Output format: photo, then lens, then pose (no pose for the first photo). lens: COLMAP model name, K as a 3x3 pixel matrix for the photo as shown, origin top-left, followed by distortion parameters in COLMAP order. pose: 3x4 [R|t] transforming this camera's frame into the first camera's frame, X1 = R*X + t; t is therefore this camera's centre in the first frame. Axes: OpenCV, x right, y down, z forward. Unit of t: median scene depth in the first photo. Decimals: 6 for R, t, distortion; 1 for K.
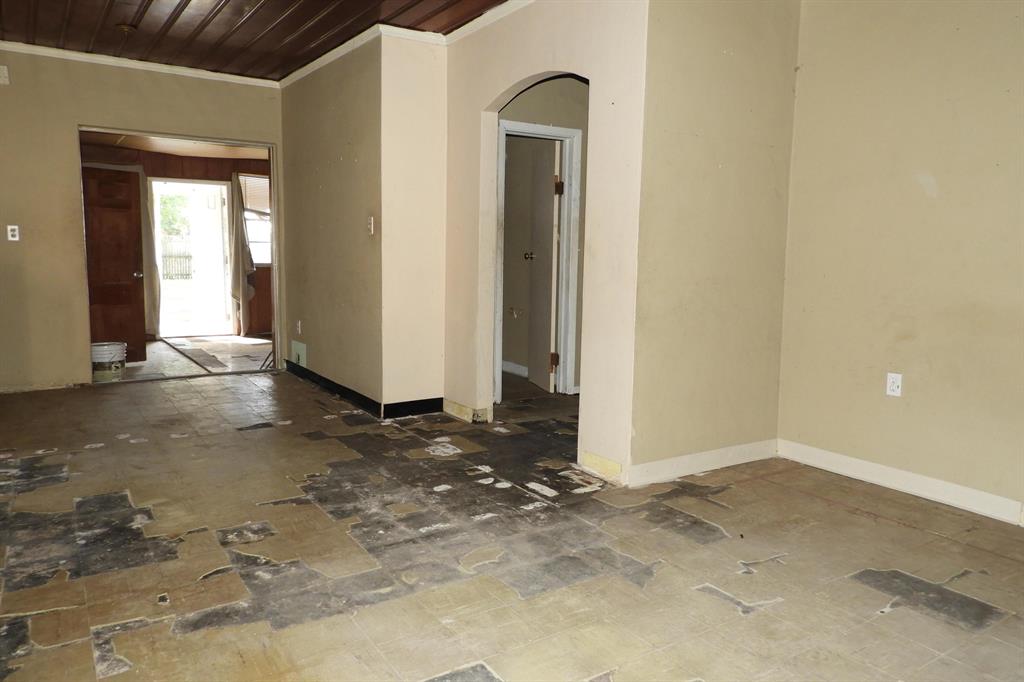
lens RADIAL K [[724.1, 0, 508.8], [0, 724.1, 341.7], [0, 0, 1]] dist [0.002568, 0.000445]
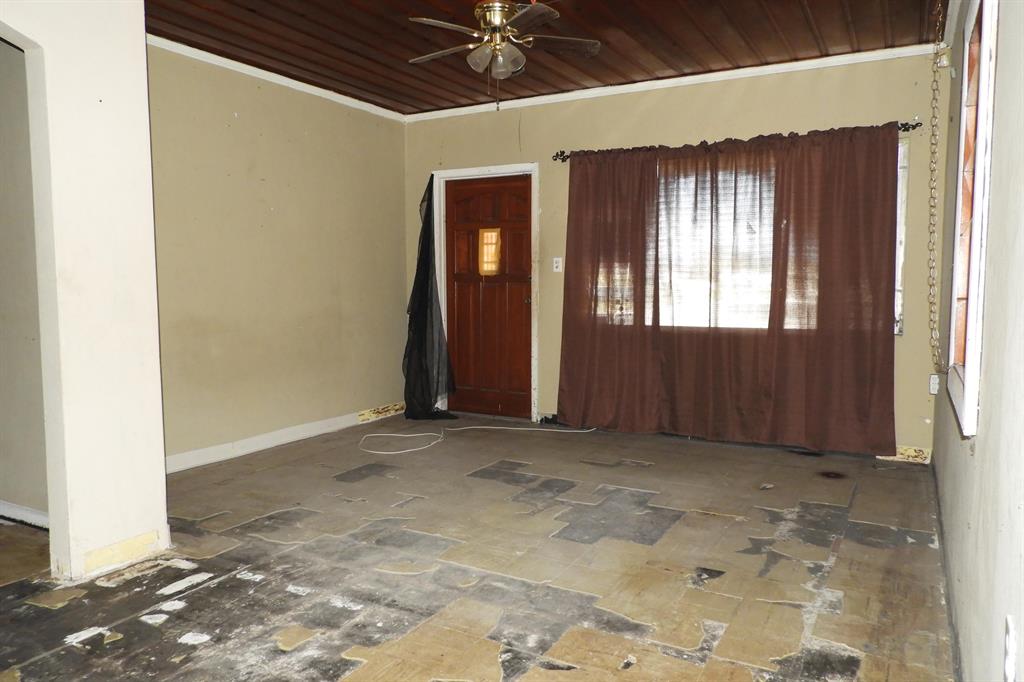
lens RADIAL K [[724.1, 0, 512.4], [0, 724.1, 340.1], [0, 0, 1]] dist [0.002568, 0.000445]
pose [[-0.468107, -0.085625, 0.879513, -0.882972], [0.103472, 0.983137, 0.150784, -0.158045], [-0.877593, 0.161588, -0.451354, 1.097513]]
